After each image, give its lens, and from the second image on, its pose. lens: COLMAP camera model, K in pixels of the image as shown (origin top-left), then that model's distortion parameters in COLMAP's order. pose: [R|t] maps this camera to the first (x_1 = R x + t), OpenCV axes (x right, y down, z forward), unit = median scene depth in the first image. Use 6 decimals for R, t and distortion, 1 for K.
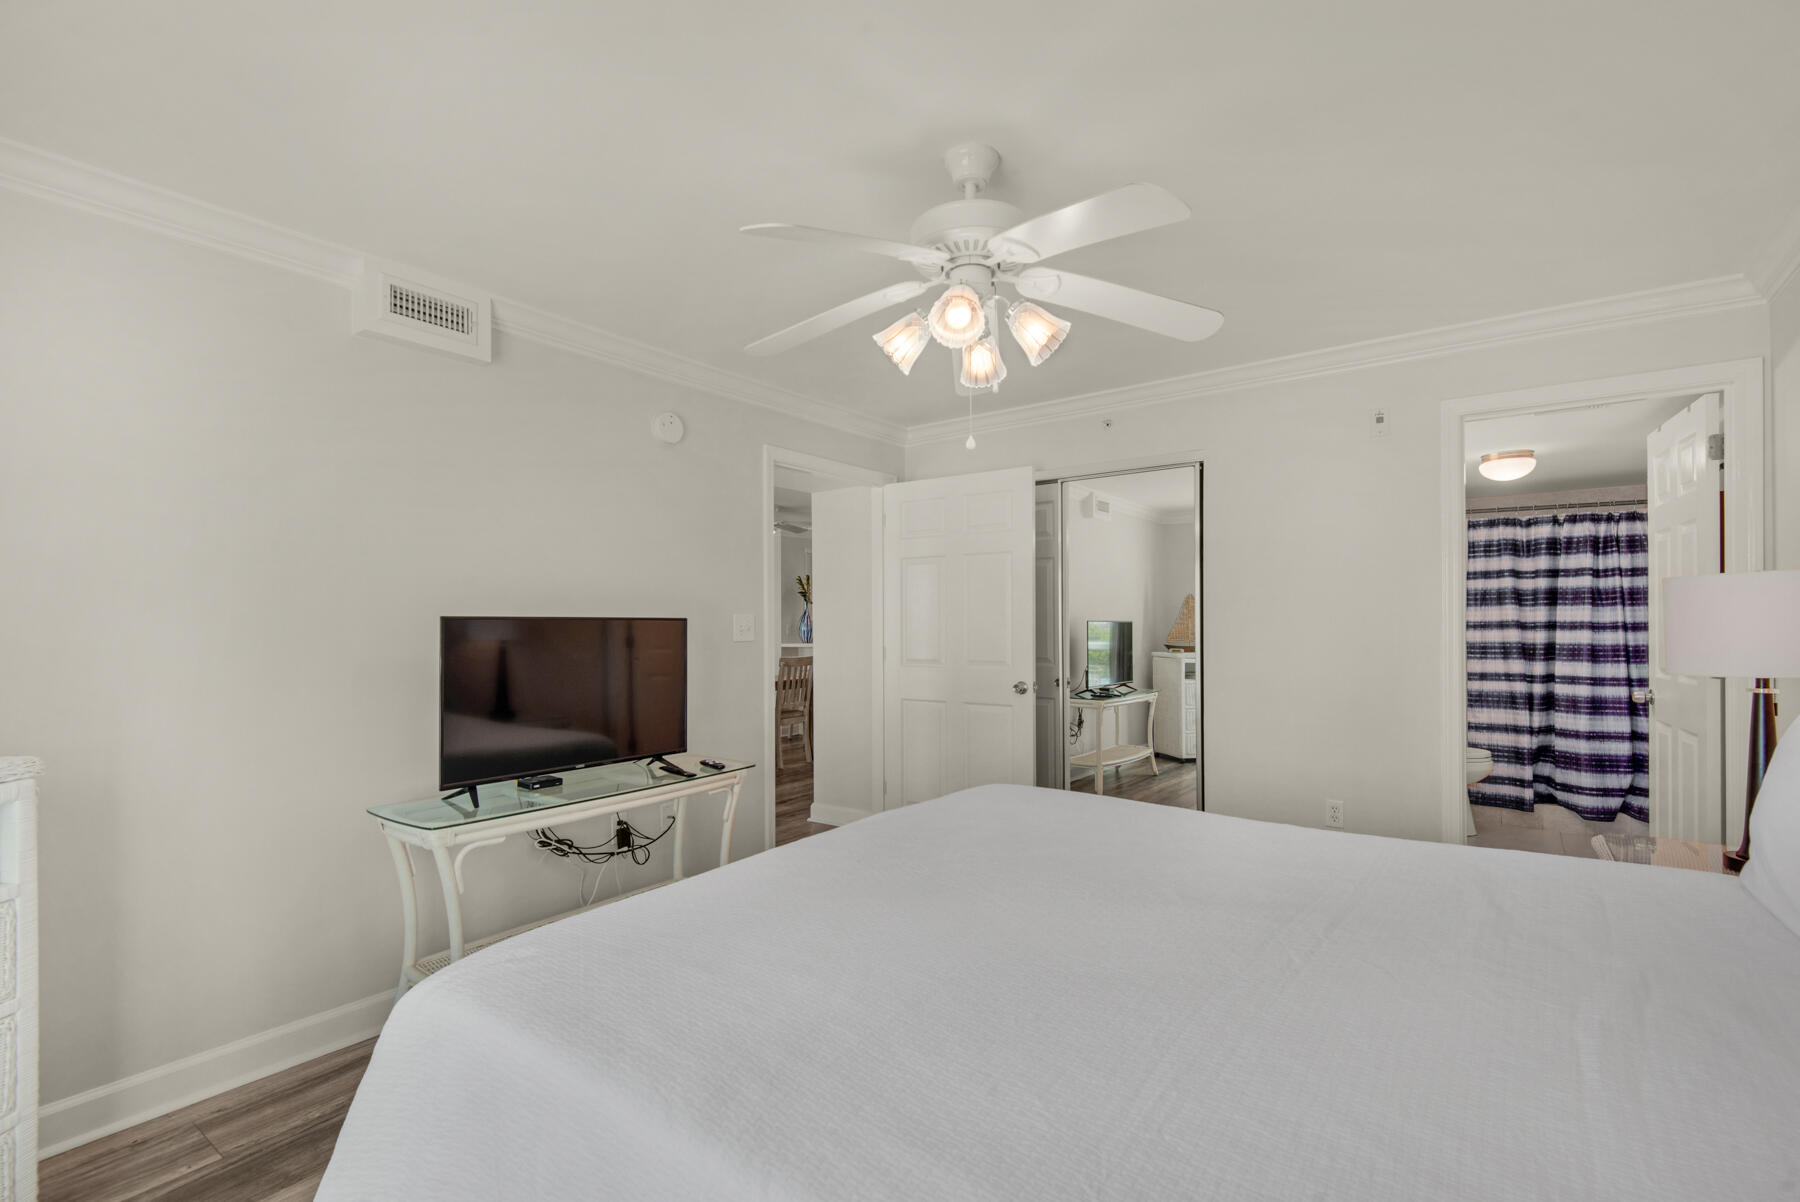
lens RADIAL K [[819.0, 0, 908.8], [0, 819.0, 624.2], [0, 0, 1]] dist [0.018279, -0.012707]
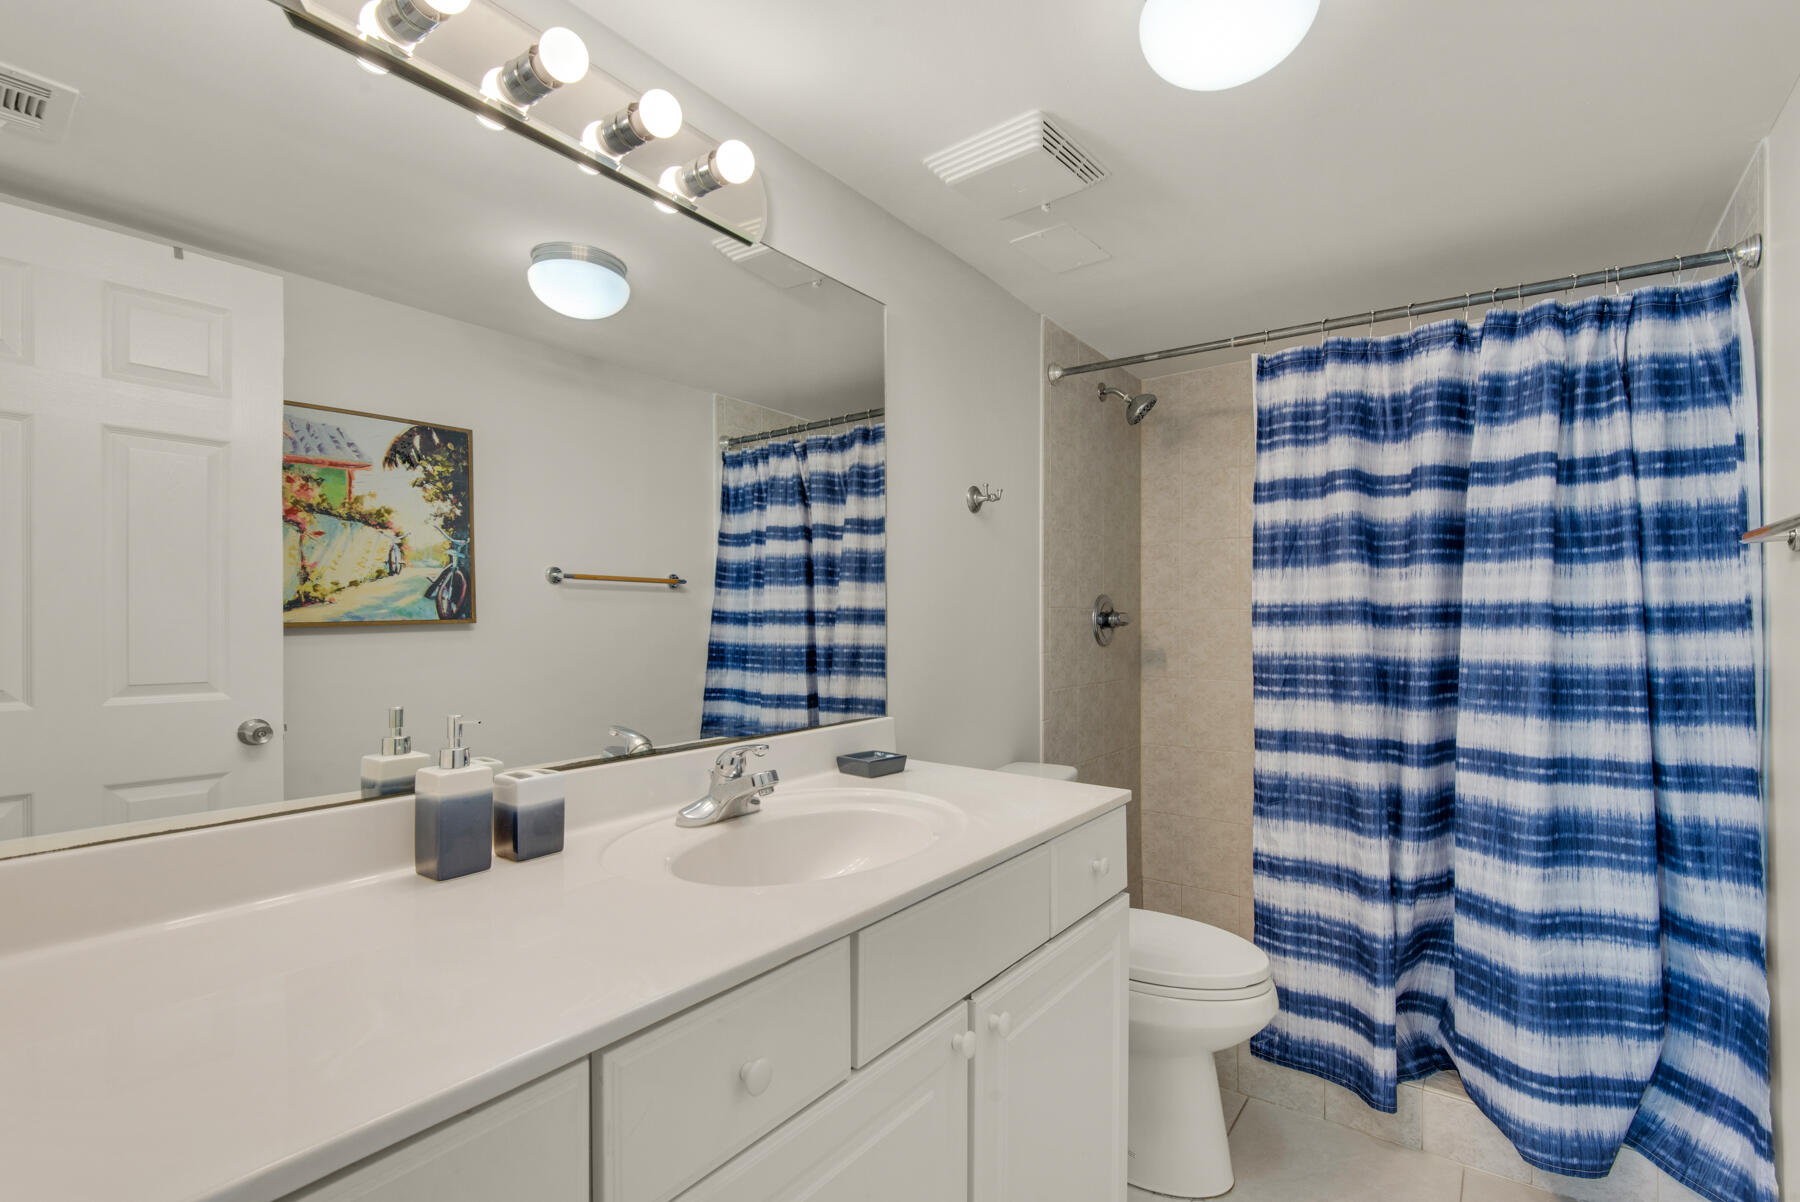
lens RADIAL K [[819.0, 0, 908.8], [0, 819.0, 624.2], [0, 0, 1]] dist [0.018279, -0.012707]
pose [[0.999880, 0.010972, 0.010973, 0.533839], [-0.010960, 0.999939, -0.001155, 0.009354], [-0.010985, 0.001035, 0.999939, 0.631846]]
